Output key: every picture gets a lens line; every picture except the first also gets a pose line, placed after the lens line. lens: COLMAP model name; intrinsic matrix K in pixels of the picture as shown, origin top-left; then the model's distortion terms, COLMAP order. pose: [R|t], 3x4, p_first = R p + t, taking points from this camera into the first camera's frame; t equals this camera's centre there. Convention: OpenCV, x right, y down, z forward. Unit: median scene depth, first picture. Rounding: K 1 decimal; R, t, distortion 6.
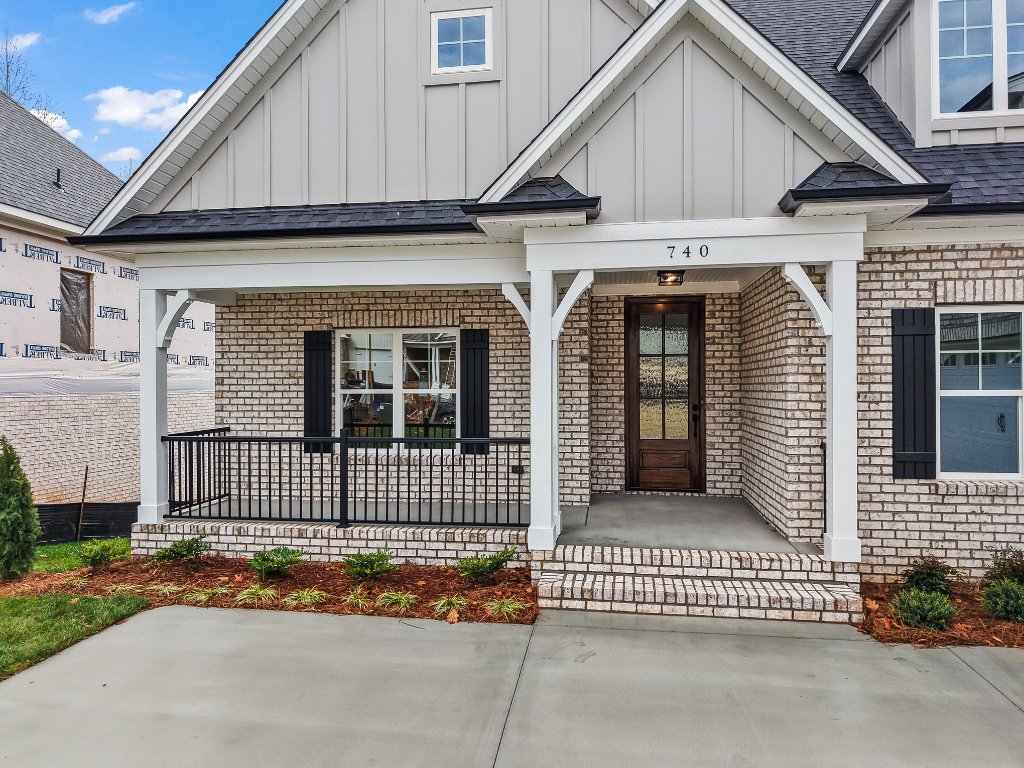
lens RADIAL K [[713.3, 0, 512.0], [0, 713.3, 384.0], [0, 0, 1]] dist [0.000339, -0.000188]
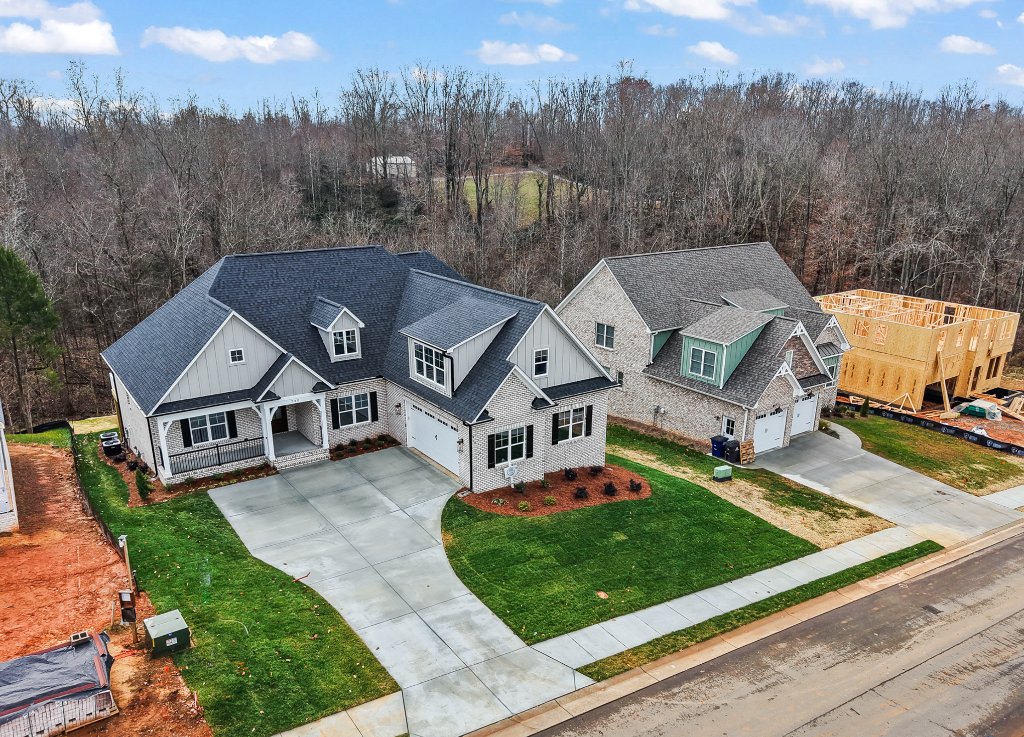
lens RADIAL K [[765.7, 0, 512.0], [0, 765.7, 368.5], [0, 0, 1]] dist [0.003511, -0.000081]
pose [[0.735844, -0.196032, 0.648155, -2.159665], [0.010341, 0.960321, 0.278705, -1.940112], [-0.677072, -0.198381, 0.708674, -3.982568]]
